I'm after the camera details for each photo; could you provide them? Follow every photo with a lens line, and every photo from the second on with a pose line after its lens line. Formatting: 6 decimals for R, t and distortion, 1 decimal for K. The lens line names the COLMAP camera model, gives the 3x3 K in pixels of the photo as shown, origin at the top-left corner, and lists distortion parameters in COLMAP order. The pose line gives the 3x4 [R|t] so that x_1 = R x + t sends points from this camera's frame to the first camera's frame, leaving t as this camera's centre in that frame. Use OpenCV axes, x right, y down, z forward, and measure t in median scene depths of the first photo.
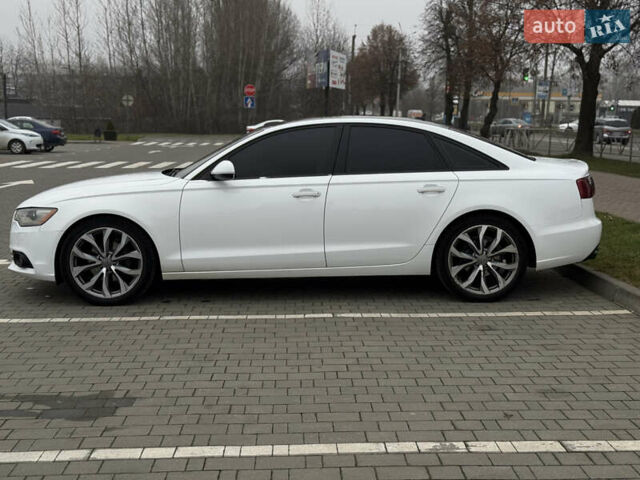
lens RADIAL K [[888.7, 0, 320.0], [0, 888.7, 240.0], [0, 0, 1]] dist [0.135118, -0.096524]
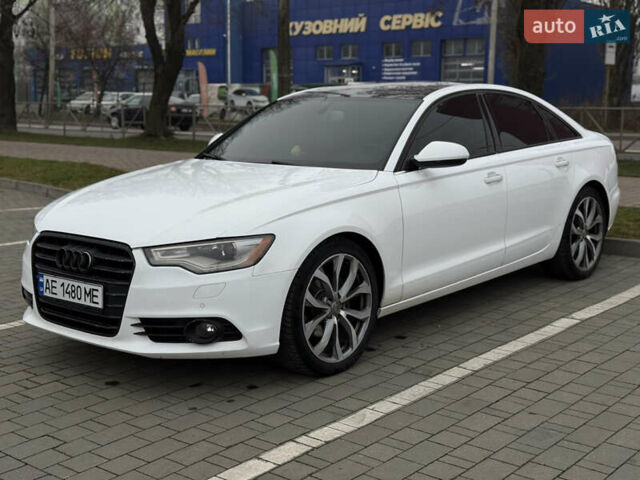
lens RADIAL K [[888.7, 0, 320.0], [0, 888.7, 240.0], [0, 0, 1]] dist [0.135118, -0.096524]
pose [[0.665088, -0.125505, 0.736143, -0.713582], [0.104433, 0.991721, 0.074726, -0.072846], [-0.739426, 0.027178, 0.672689, 0.570342]]
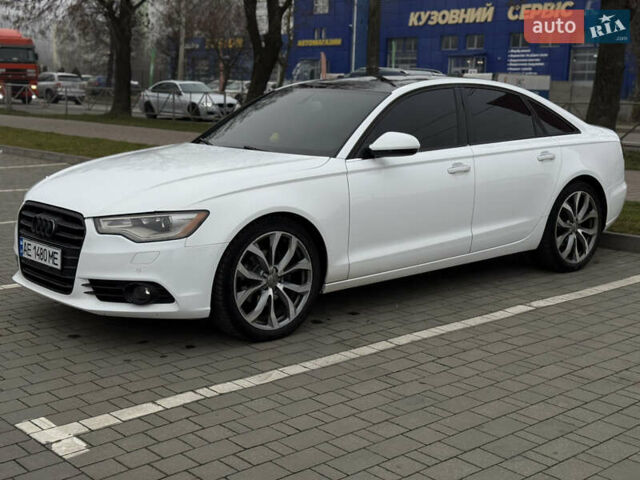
lens RADIAL K [[888.7, 0, 320.0], [0, 888.7, 240.0], [0, 0, 1]] dist [0.135118, -0.096524]
pose [[0.770409, -0.102139, 0.629315, -0.651582], [0.072424, 0.994715, 0.072782, -0.055688], [-0.633423, -0.010495, 0.773734, 0.424015]]
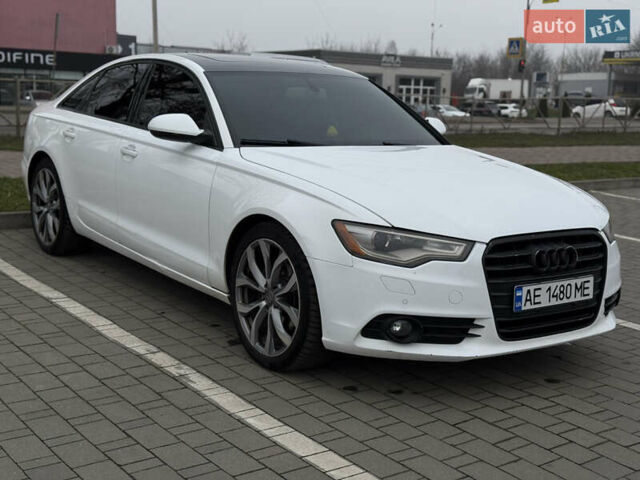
lens RADIAL K [[888.7, 0, 320.0], [0, 888.7, 240.0], [0, 0, 1]] dist [0.135118, -0.096524]
pose [[-0.558869, -0.170234, 0.811594, -0.743780], [0.069349, 0.965679, 0.250308, -0.193711], [-0.826351, 0.196173, -0.527883, 1.537143]]
